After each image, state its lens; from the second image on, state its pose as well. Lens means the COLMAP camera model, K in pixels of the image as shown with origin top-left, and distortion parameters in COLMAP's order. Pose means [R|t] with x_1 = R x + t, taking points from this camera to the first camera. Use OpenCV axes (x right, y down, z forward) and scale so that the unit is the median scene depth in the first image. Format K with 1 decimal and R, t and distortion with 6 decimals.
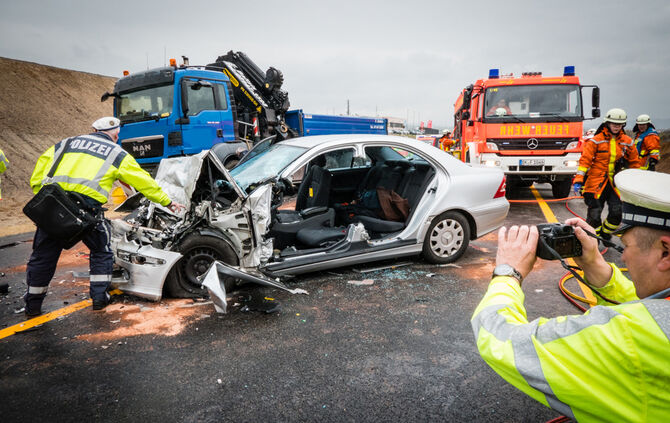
lens RADIAL K [[463.2, 0, 334.9], [0, 463.2, 222.3], [0, 0, 1]] dist [0.000585, -0.002932]
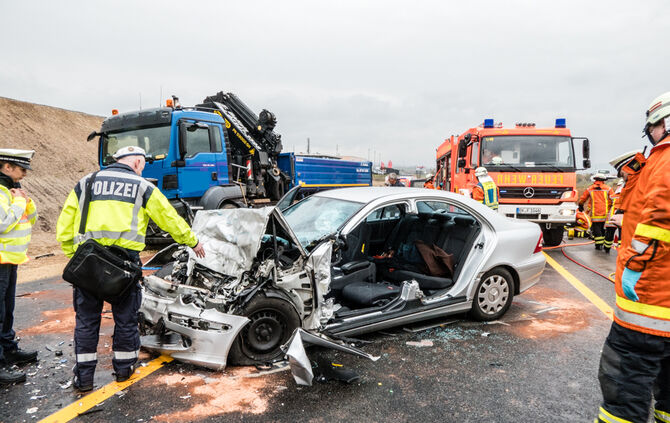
lens RADIAL K [[476.4, 0, 335.4], [0, 476.4, 222.0], [0, 0, 1]] dist [0.003014, -0.003851]
pose [[0.995966, 0.010139, 0.089159, -0.185321], [-0.002581, 0.996421, -0.084487, -0.033087], [-0.089696, 0.083916, 0.992428, 0.014889]]
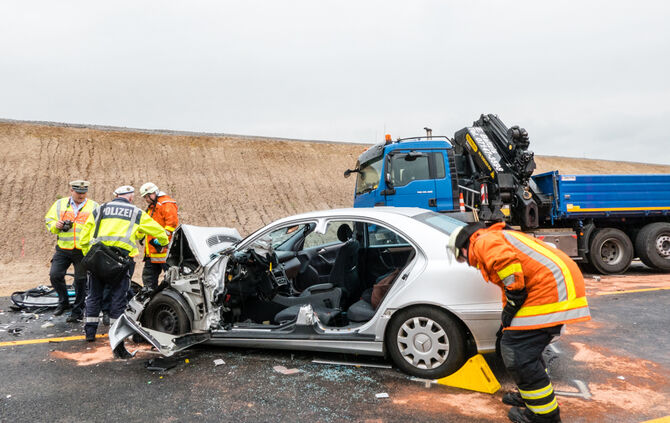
lens RADIAL K [[494.3, 0, 312.2], [0, 494.3, 210.2], [0, 0, 1]] dist [0.002733, -0.000960]
pose [[0.676234, -0.007712, -0.736647, 0.720369], [-0.114583, 0.986675, -0.115515, -0.065139], [0.727721, 0.162523, 0.666339, 0.304091]]
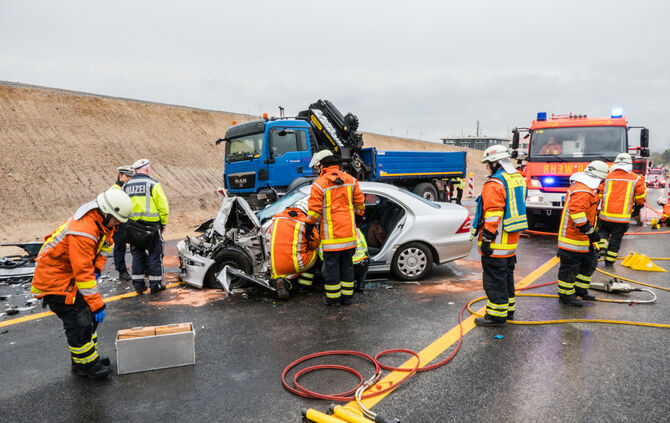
lens RADIAL K [[463.2, 0, 334.9], [0, 463.2, 222.3], [0, 0, 1]] dist [0.000585, -0.002932]
pose [[0.963143, 0.036779, -0.266464, 0.383090], [-0.048558, 0.998107, -0.037749, -0.019182], [0.264571, 0.049296, 0.963105, -0.353318]]
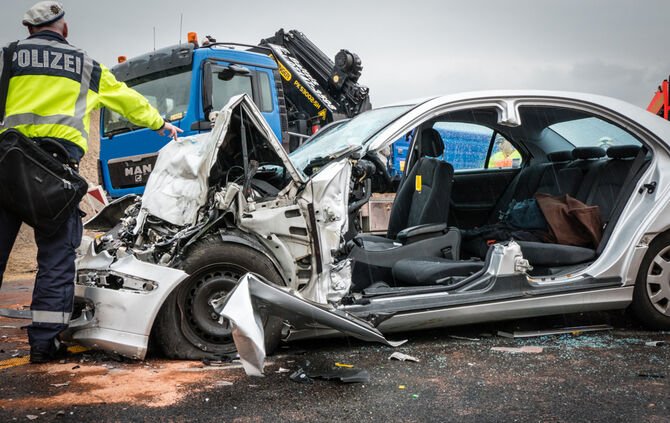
lens RADIAL K [[737.4, 0, 333.7], [0, 737.4, 221.8], [0, 0, 1]] dist [0.001689, 0.009678]
pose [[0.990665, 0.002462, -0.136297, -0.031545], [-0.022186, 0.989418, -0.143385, 0.098473], [0.134501, 0.145071, 0.980237, 0.124520]]
